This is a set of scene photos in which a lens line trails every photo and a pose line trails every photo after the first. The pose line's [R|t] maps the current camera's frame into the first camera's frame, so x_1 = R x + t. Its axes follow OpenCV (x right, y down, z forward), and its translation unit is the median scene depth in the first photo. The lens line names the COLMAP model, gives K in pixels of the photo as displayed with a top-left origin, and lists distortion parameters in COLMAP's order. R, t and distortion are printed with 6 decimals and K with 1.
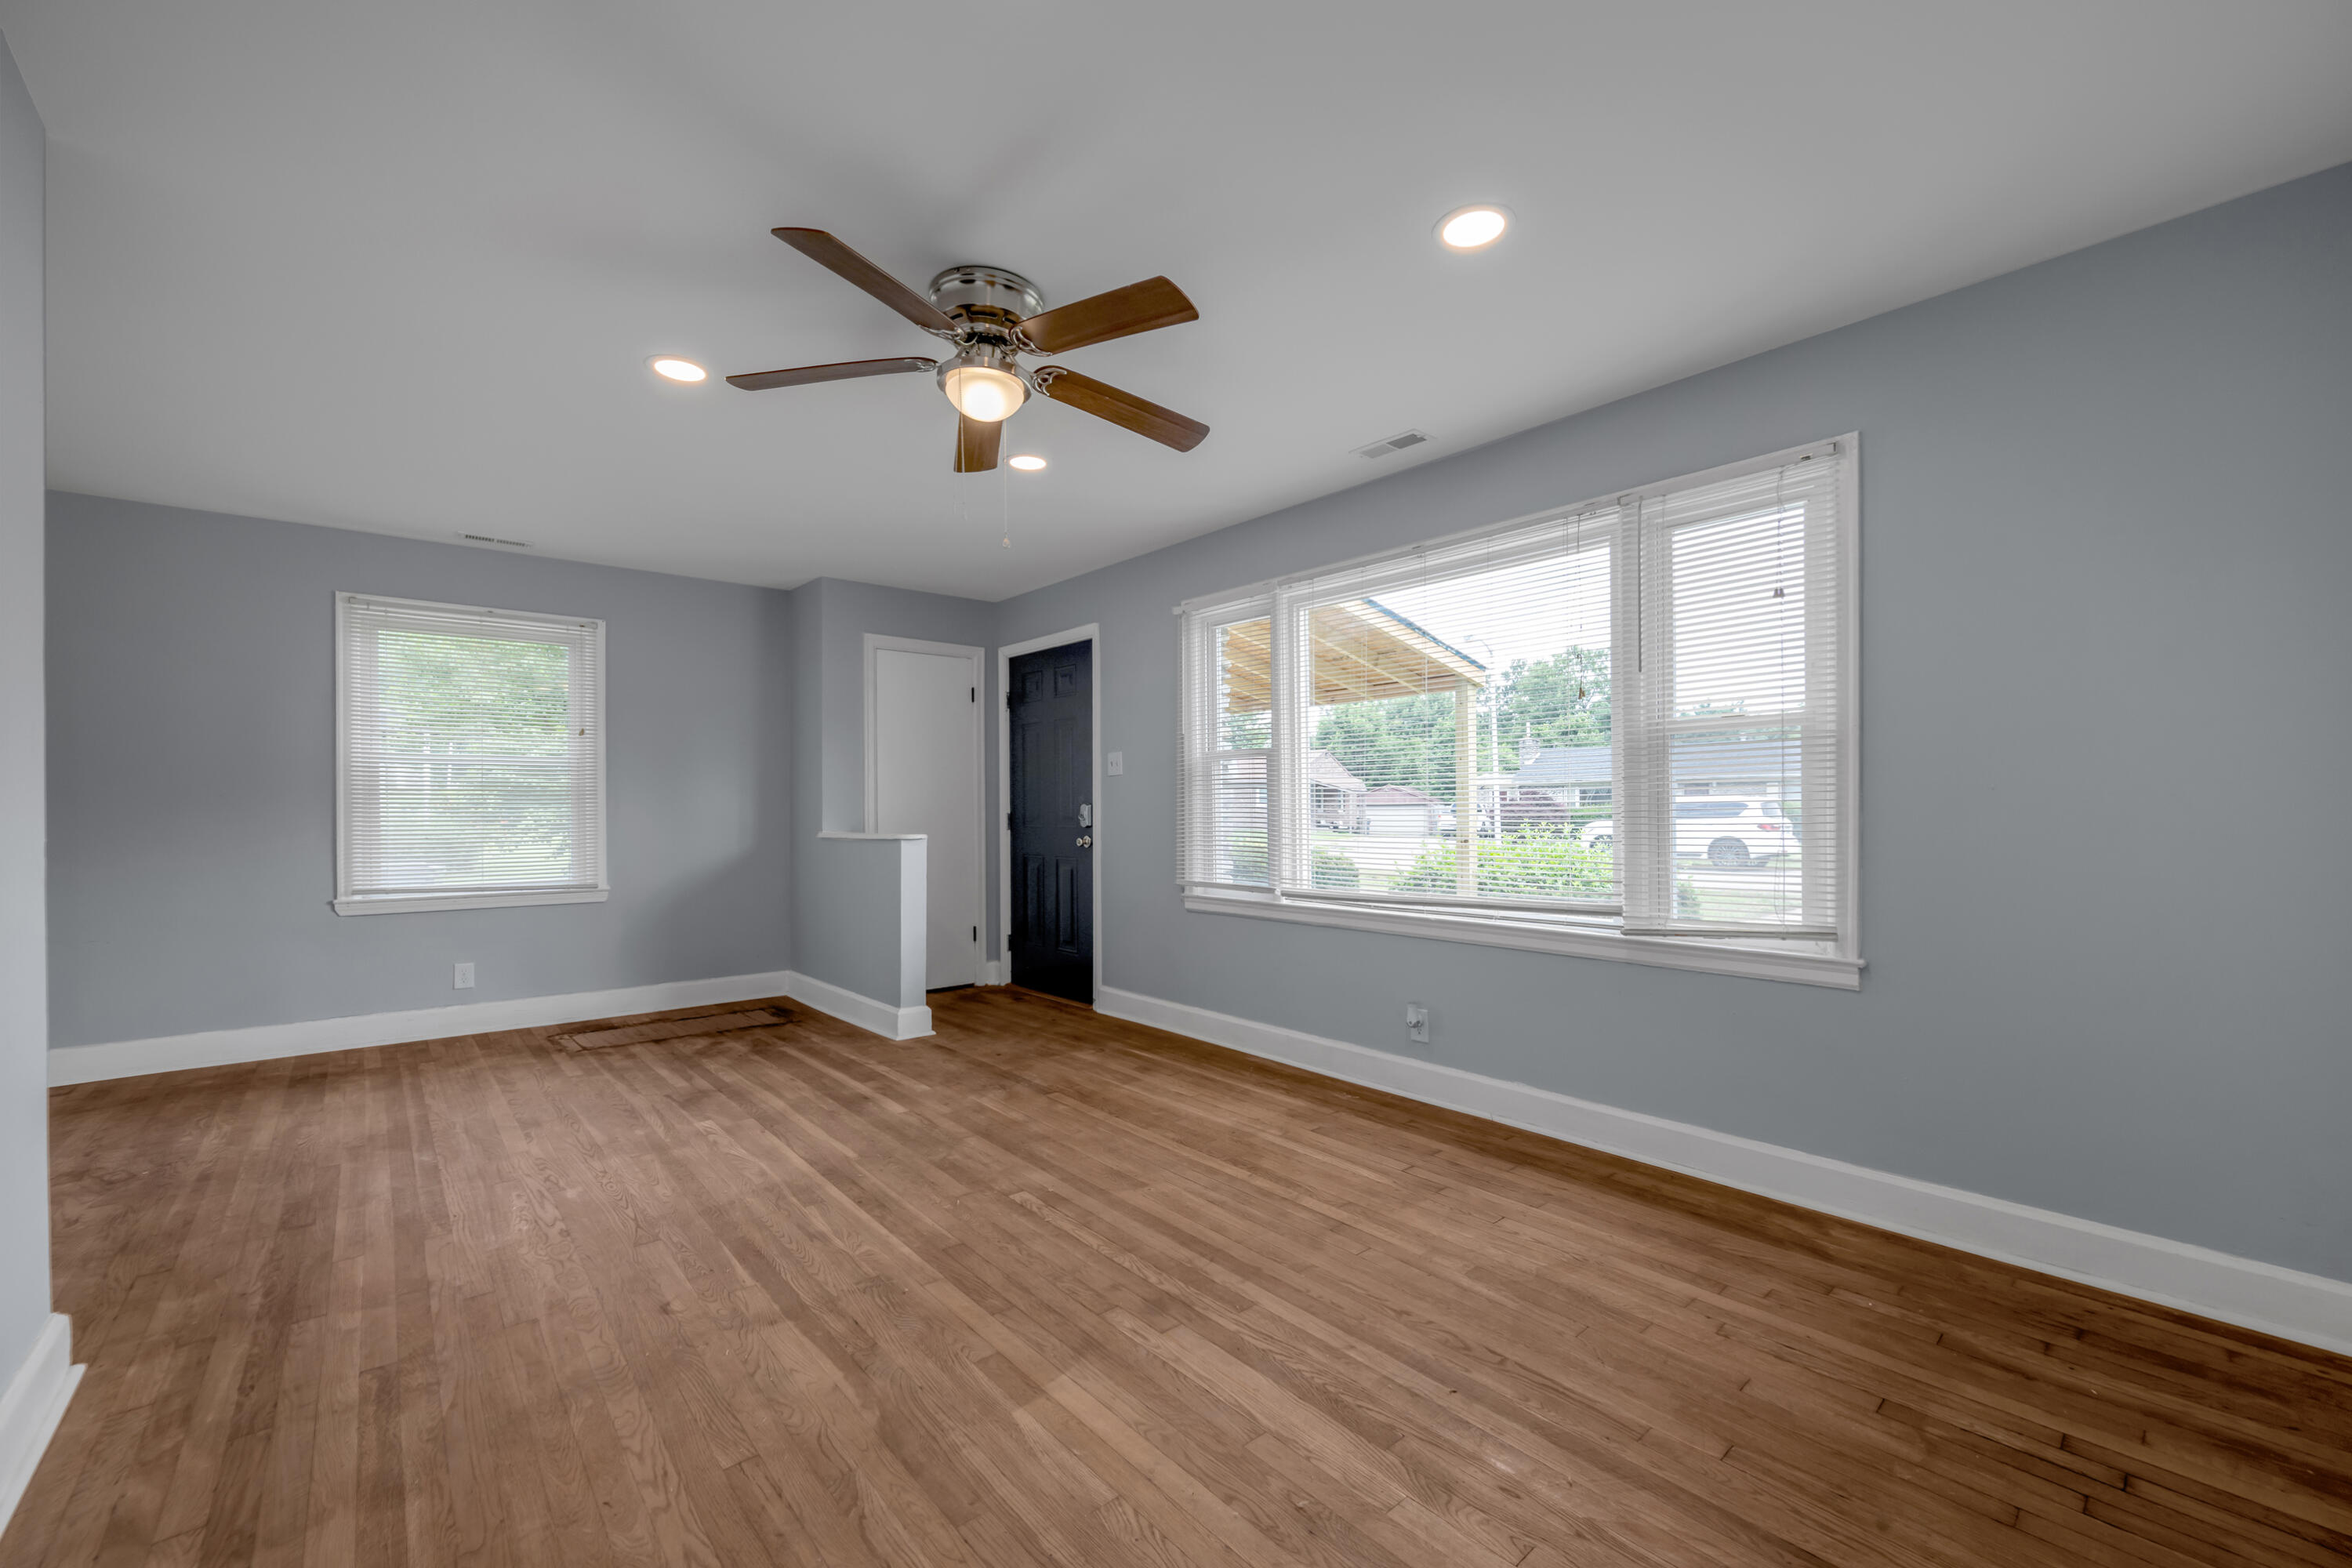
lens RADIAL K [[941.3, 0, 1187.7], [0, 941.3, 801.7], [0, 0, 1]] dist [0.001729, -0.003014]
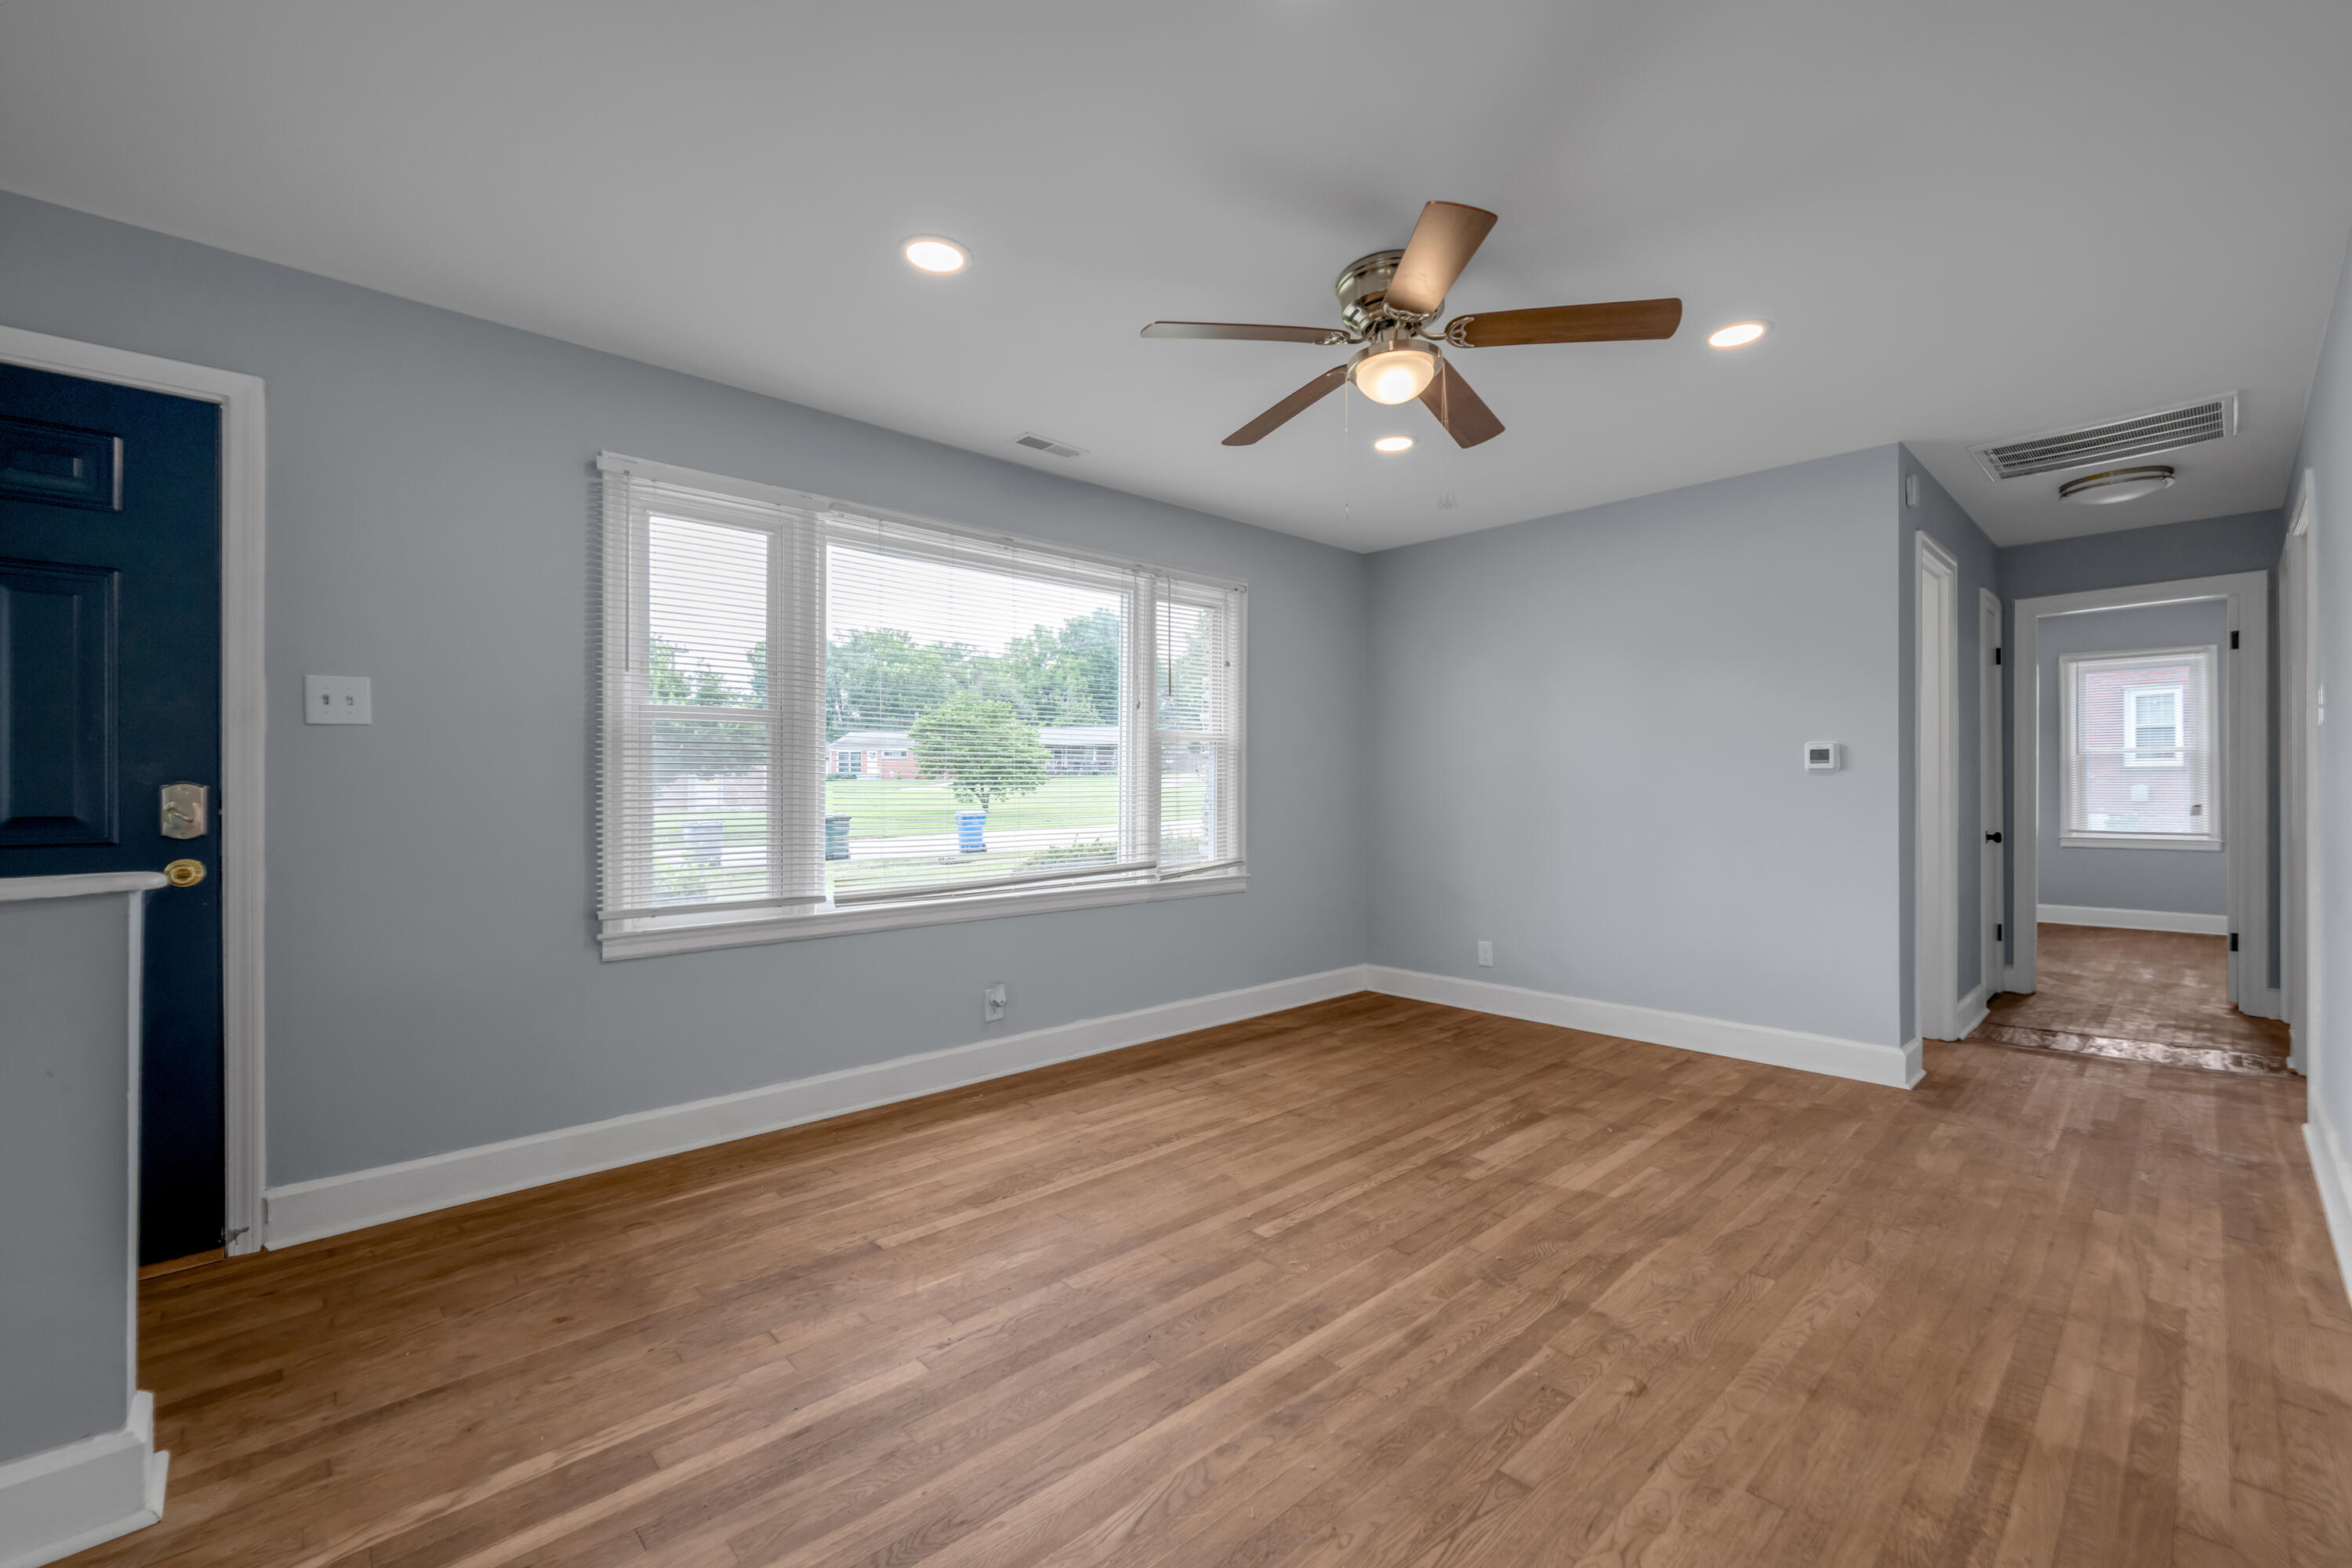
lens RADIAL K [[971.6, 0, 1176.0], [0, 971.6, 784.0], [0, 0, 1]] dist [-0.006941, 0.000216]
pose [[-0.029746, 0.007896, 0.999526, -0.931187], [-0.002695, 0.999965, -0.007980, 0.007161], [-0.999554, -0.002931, -0.029723, 0.954293]]
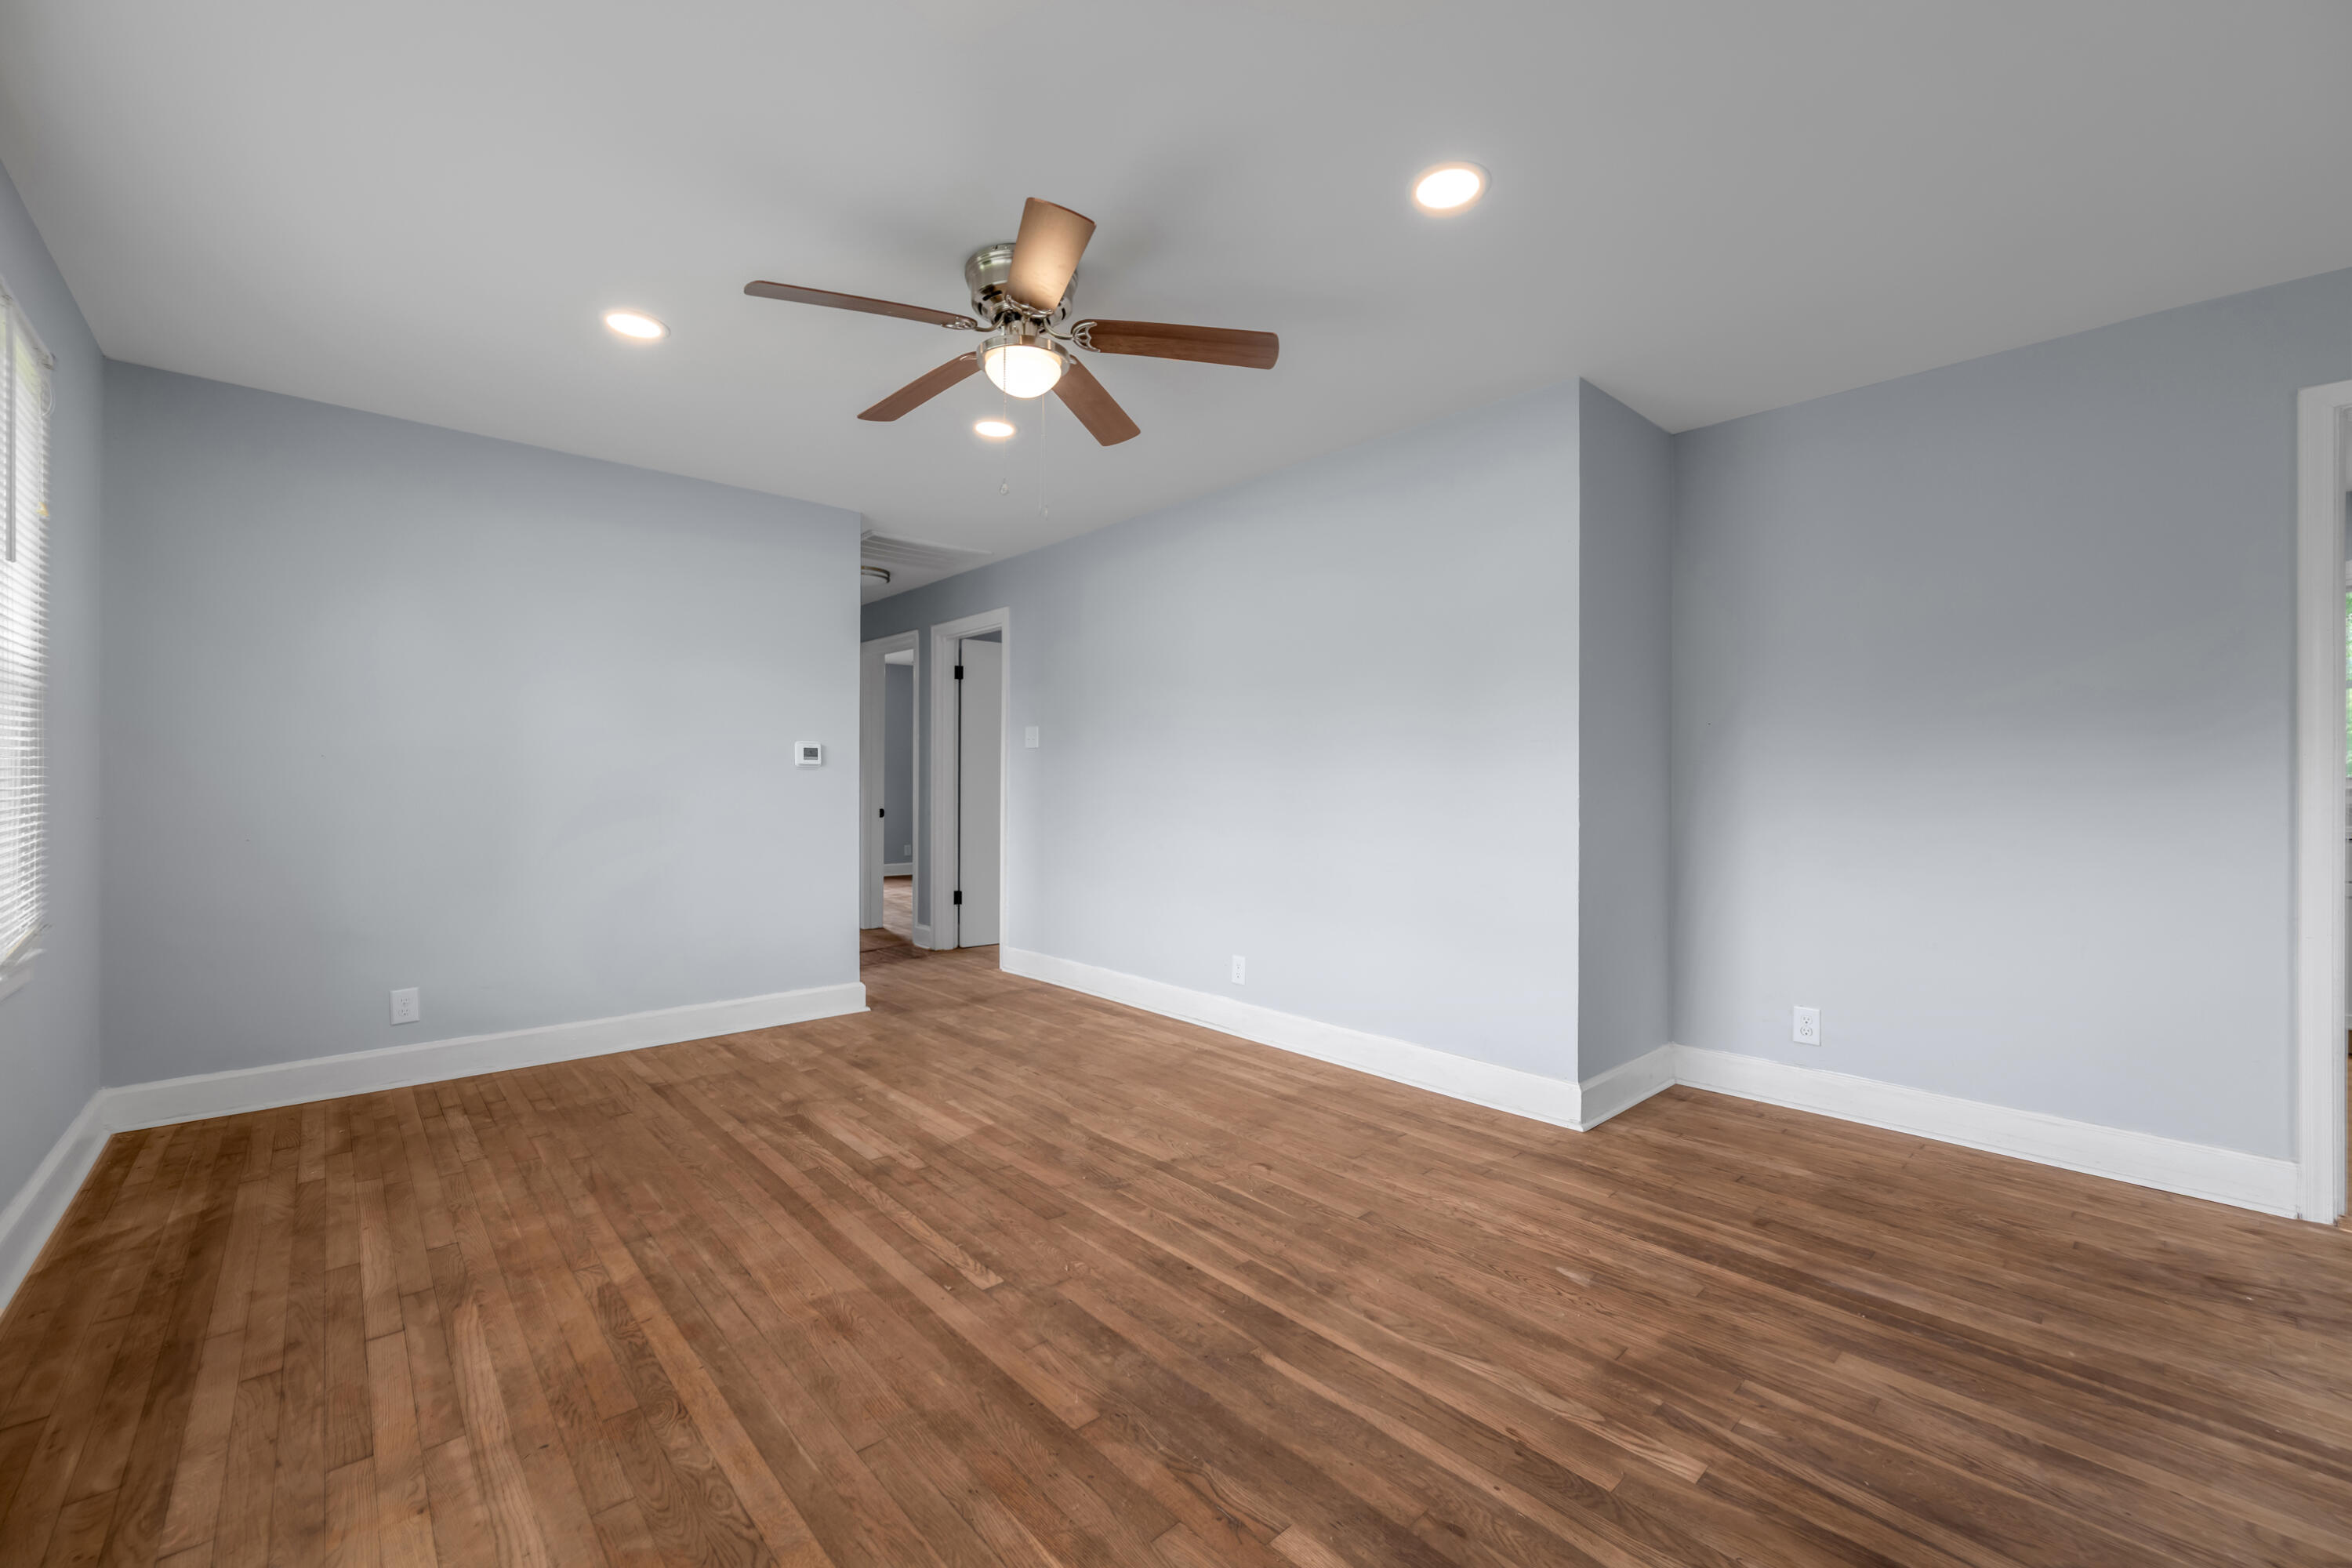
lens RADIAL K [[943.7, 0, 1191.1], [0, 943.7, 786.7], [0, 0, 1]] dist [-0.004488, -0.000044]
pose [[-0.999558, -0.000152, -0.029715, -0.274756], [-0.000040, 0.999993, -0.003769, 0.014839], [0.029715, -0.003766, -0.999551, 1.525886]]
